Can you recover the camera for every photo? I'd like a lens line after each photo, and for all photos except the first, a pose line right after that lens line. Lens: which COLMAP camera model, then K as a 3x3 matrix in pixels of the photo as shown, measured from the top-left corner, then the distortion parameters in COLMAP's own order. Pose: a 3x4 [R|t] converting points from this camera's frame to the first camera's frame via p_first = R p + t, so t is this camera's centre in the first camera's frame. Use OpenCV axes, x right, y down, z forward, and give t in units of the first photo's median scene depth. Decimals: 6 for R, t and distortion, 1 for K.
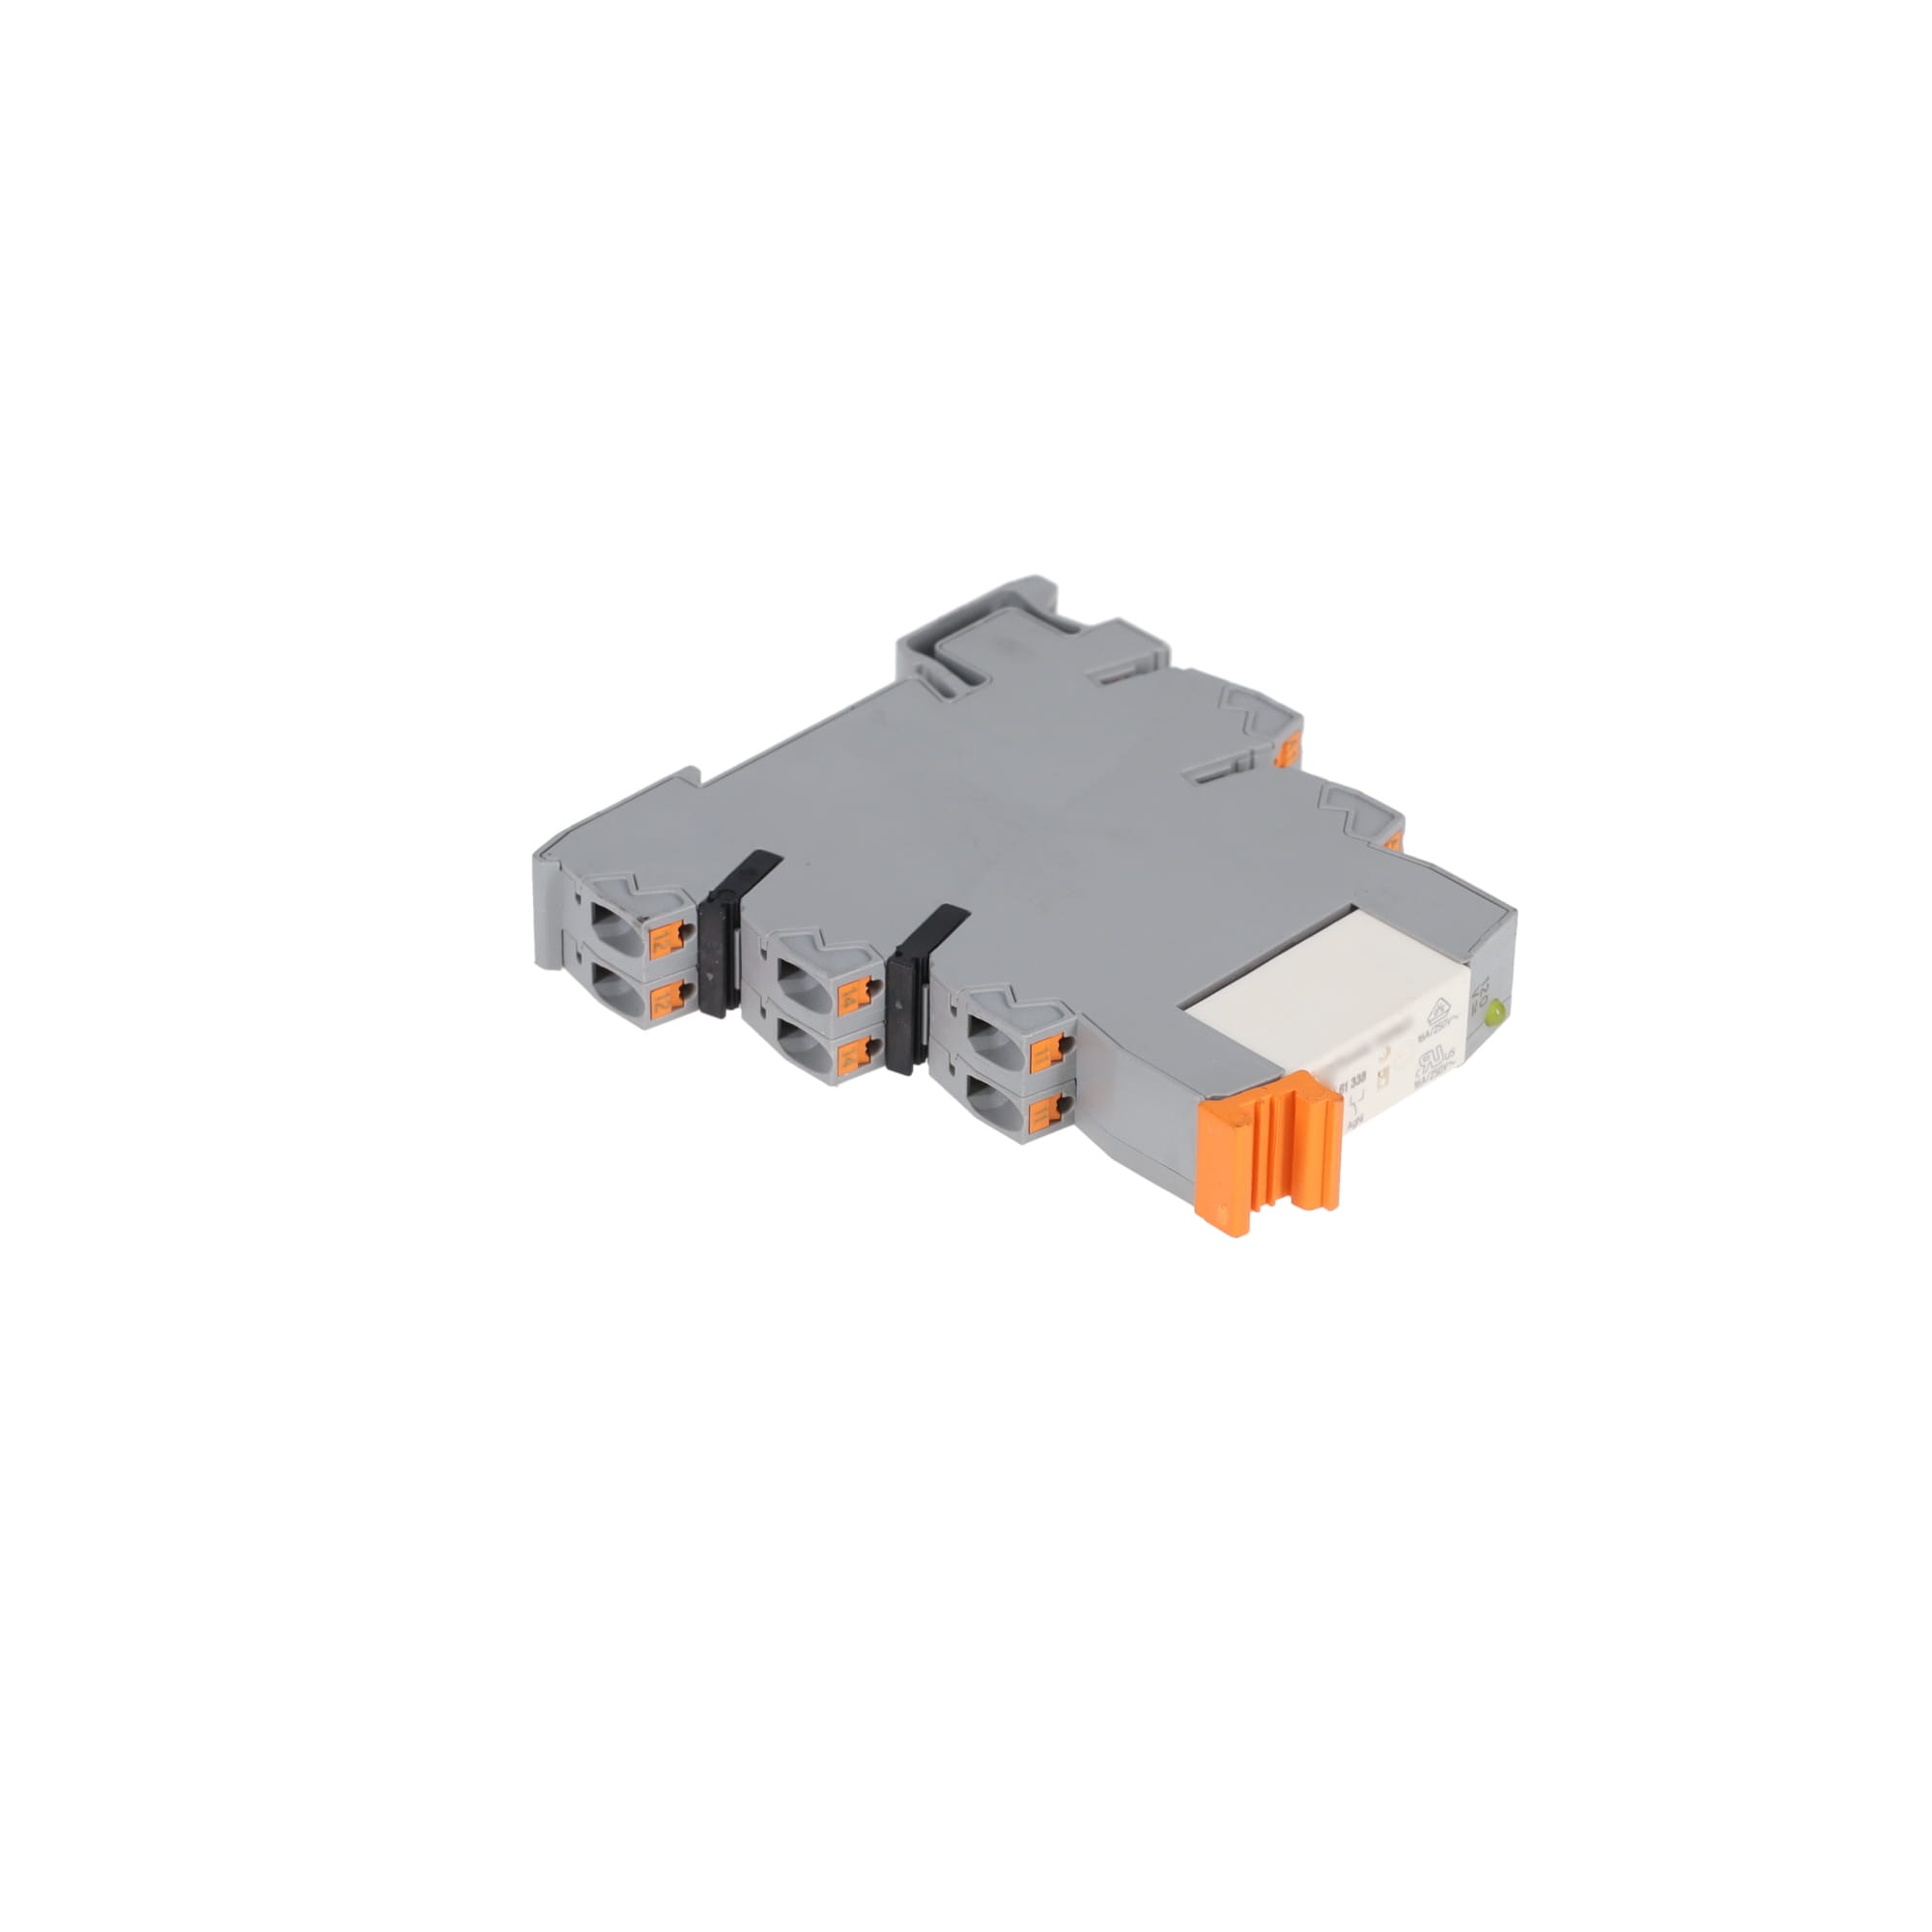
lens RADIAL K [[6417.1, 0, 966.0], [0, 6417.1, 966.0], [0, 0, 1]] dist [-0.052984, -0.031359]
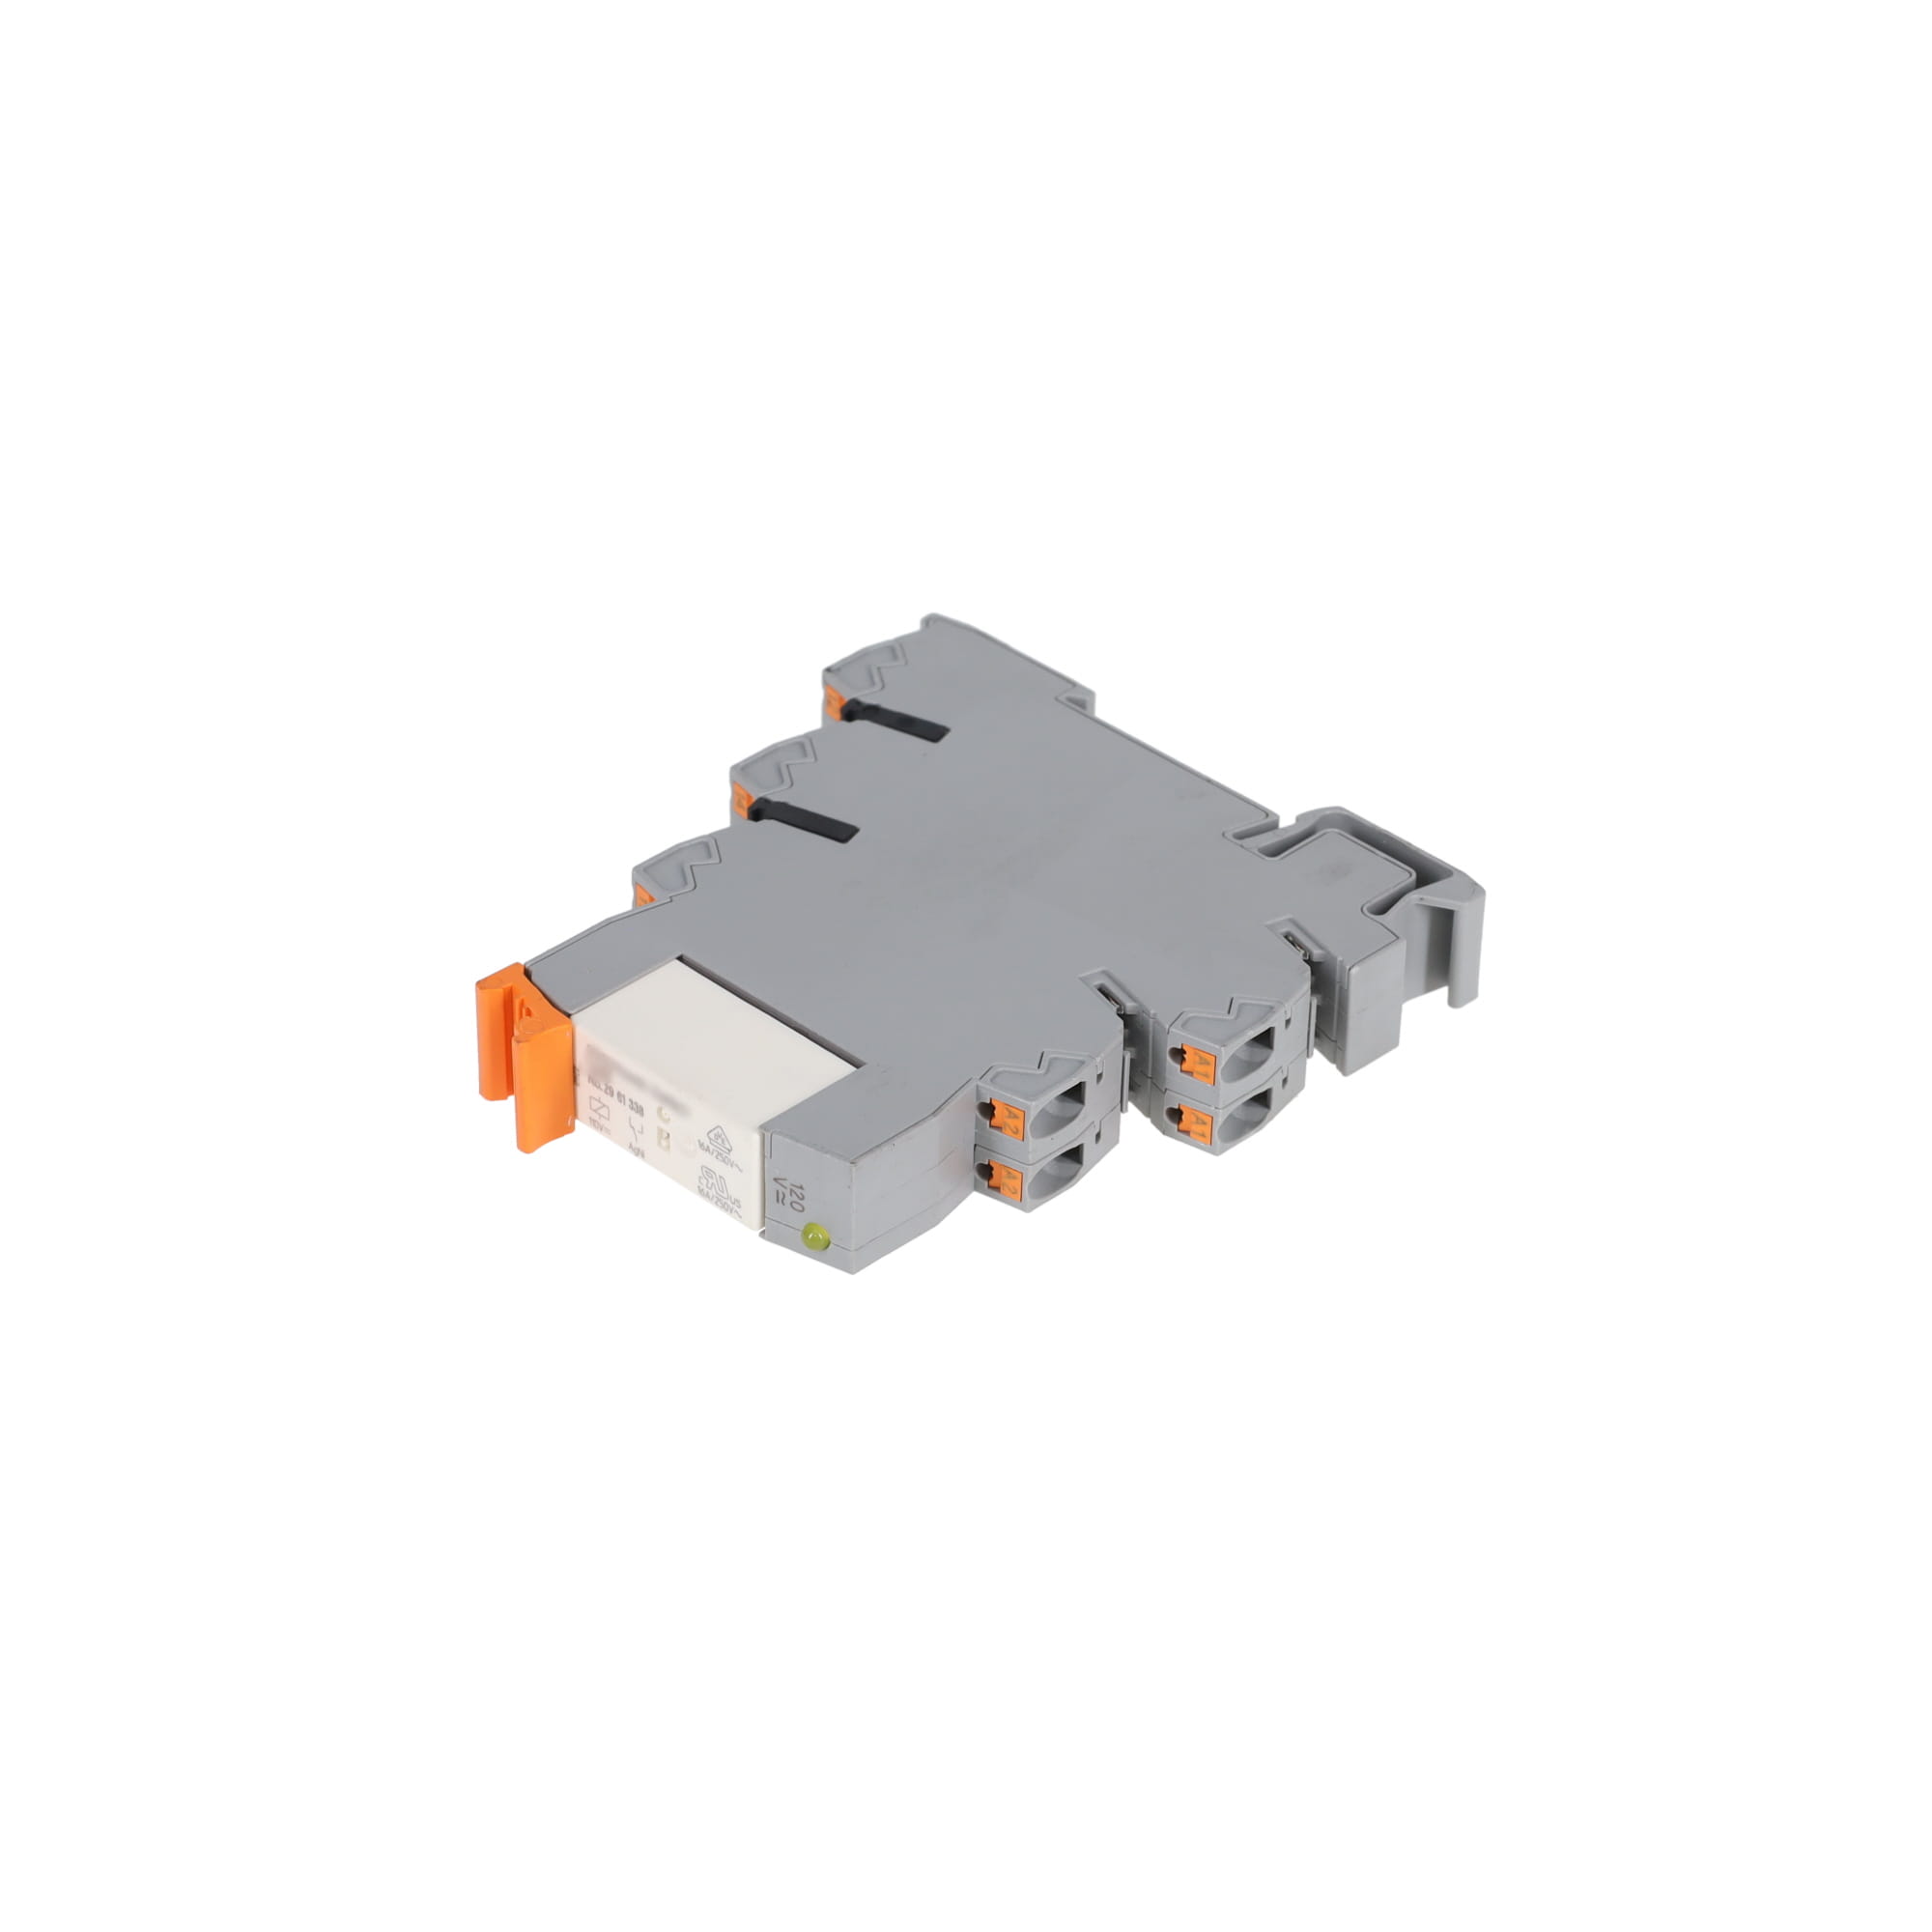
lens RADIAL K [[6417.1, 0, 966.0], [0, 6417.1, 966.0], [0, 0, 1]] dist [-0.052984, -0.031359]
pose [[0.012427, 0.564925, -0.825049, 0.846059], [-0.597974, 0.665511, 0.446679, -0.458268], [0.801419, 0.487807, 0.346080, 0.675754]]
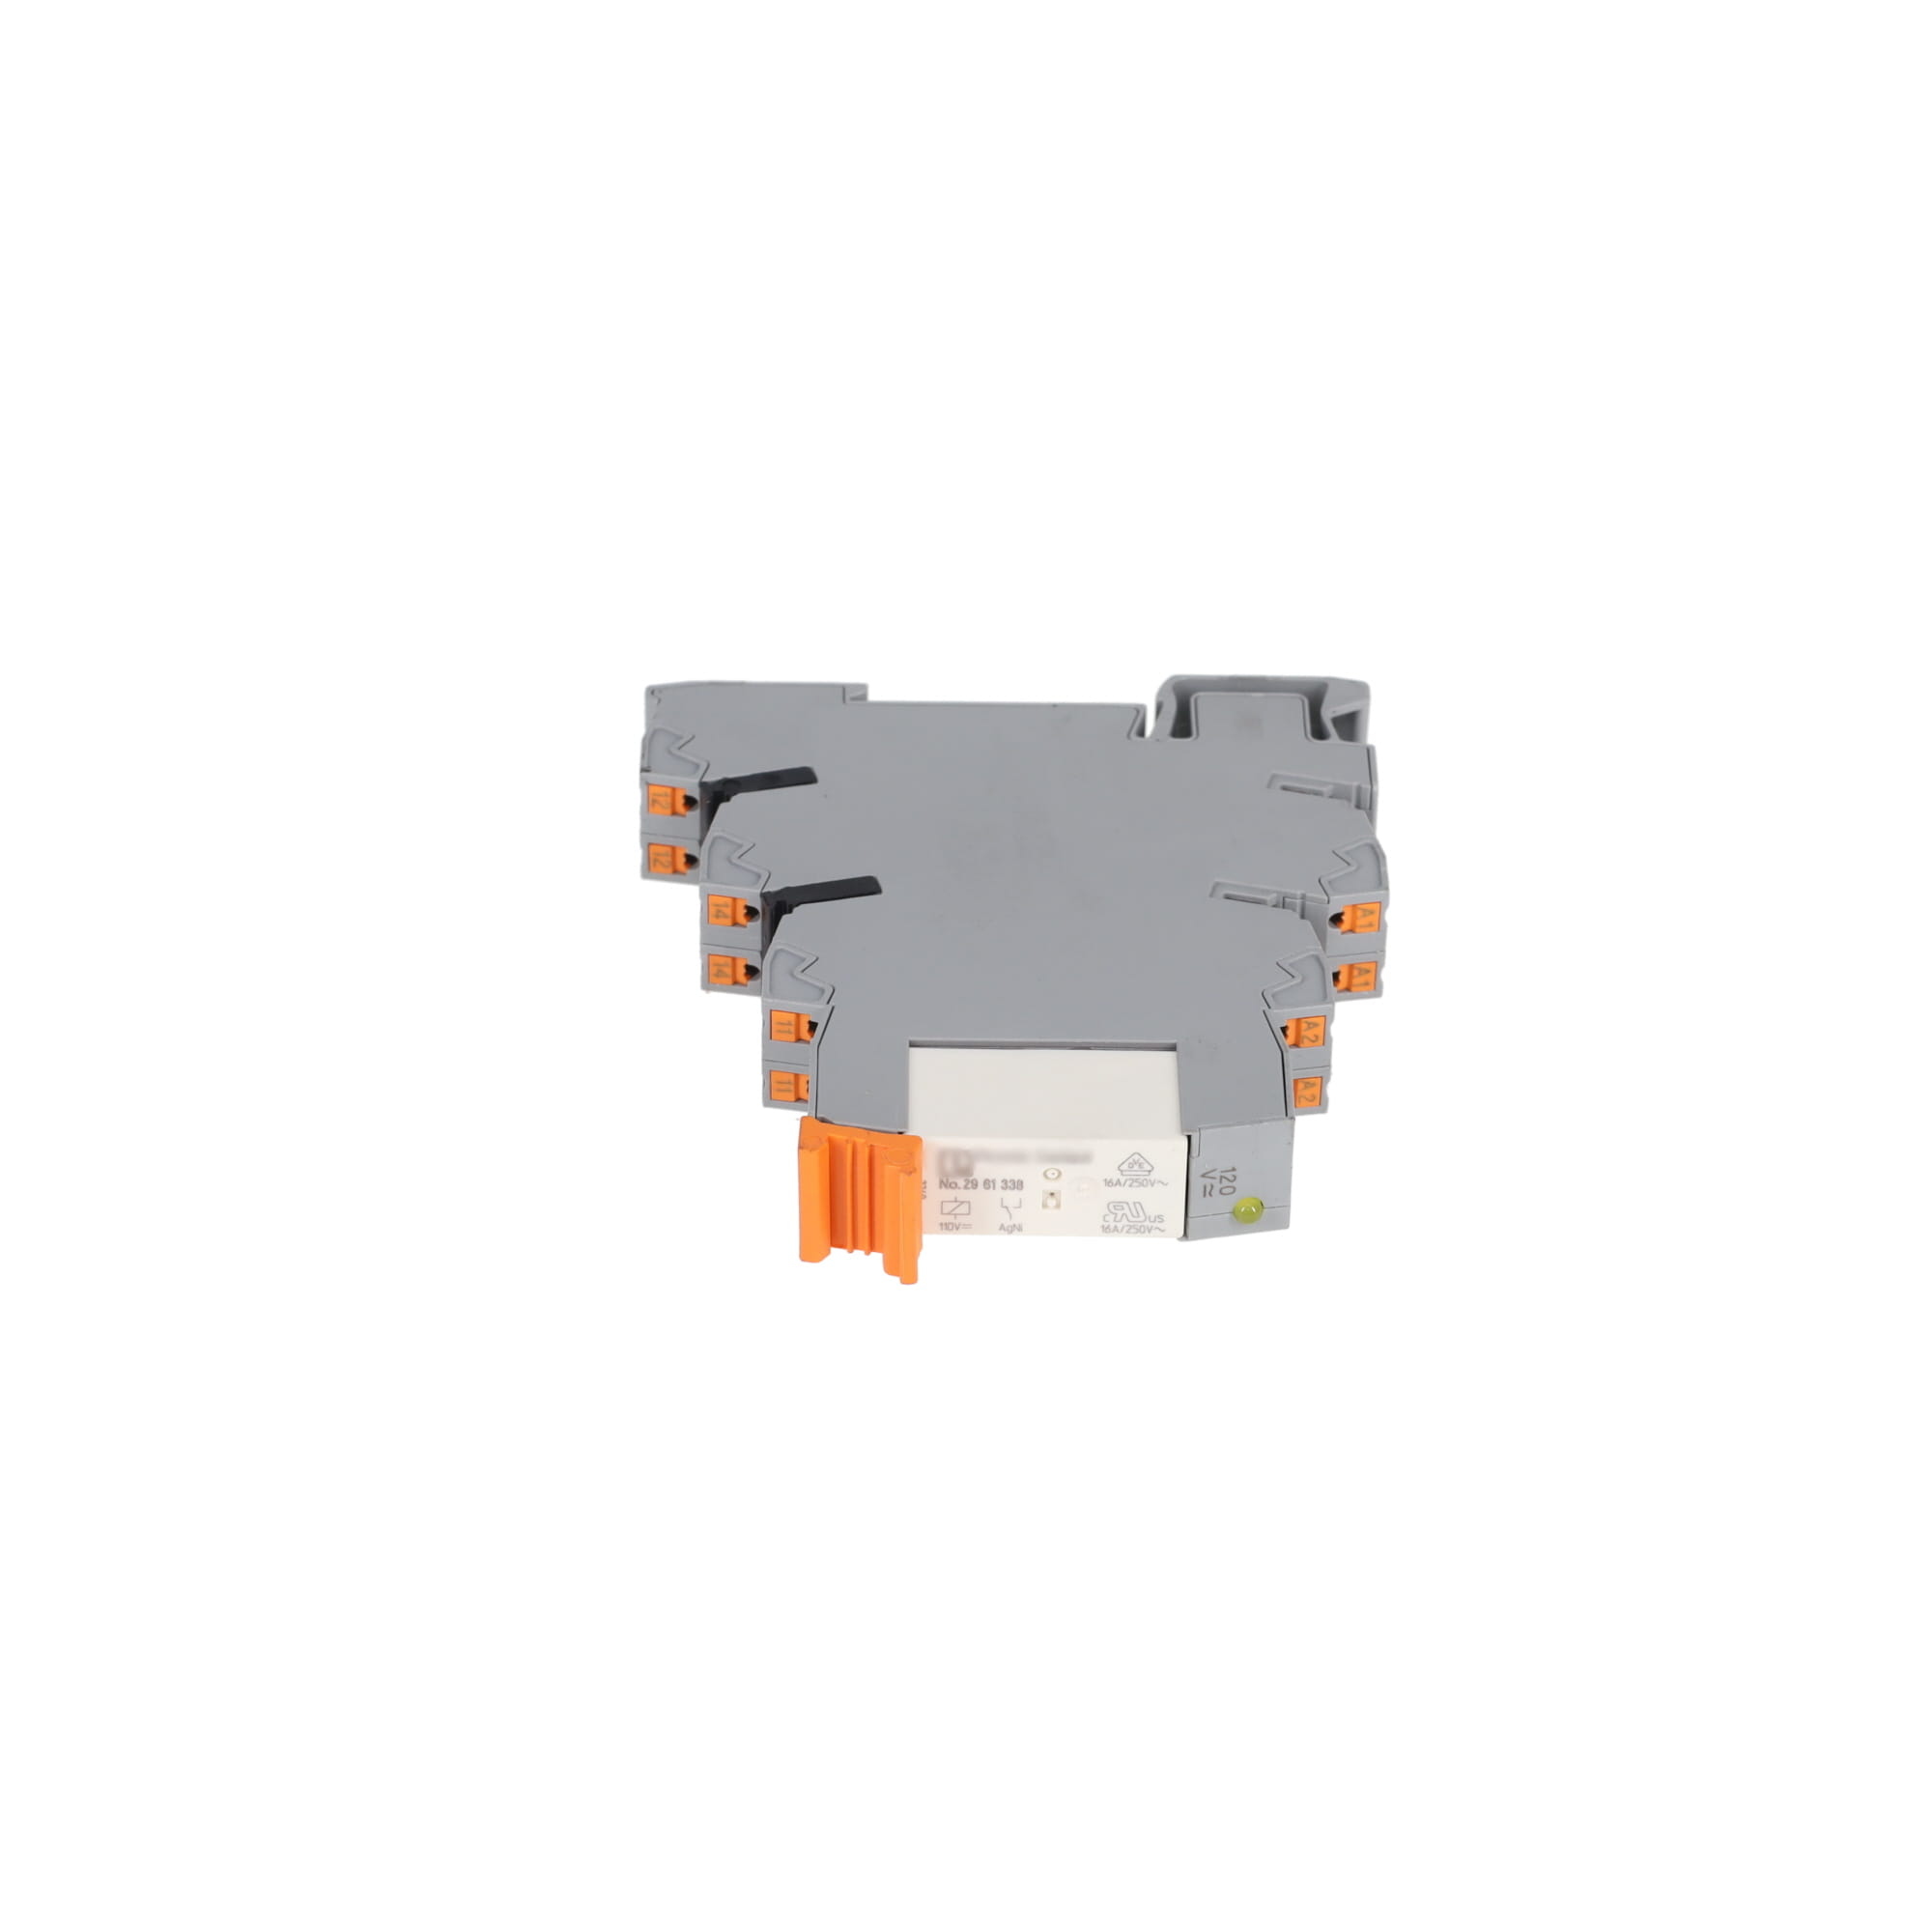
lens RADIAL K [[6417.1, 0, 966.0], [0, 6417.1, 966.0], [0, 0, 1]] dist [-0.052984, -0.031359]
pose [[0.706435, 0.405246, -0.580281, 0.594935], [-0.415971, 0.901042, 0.122849, -0.126031], [0.572641, 0.154595, 0.805098, 0.204638]]
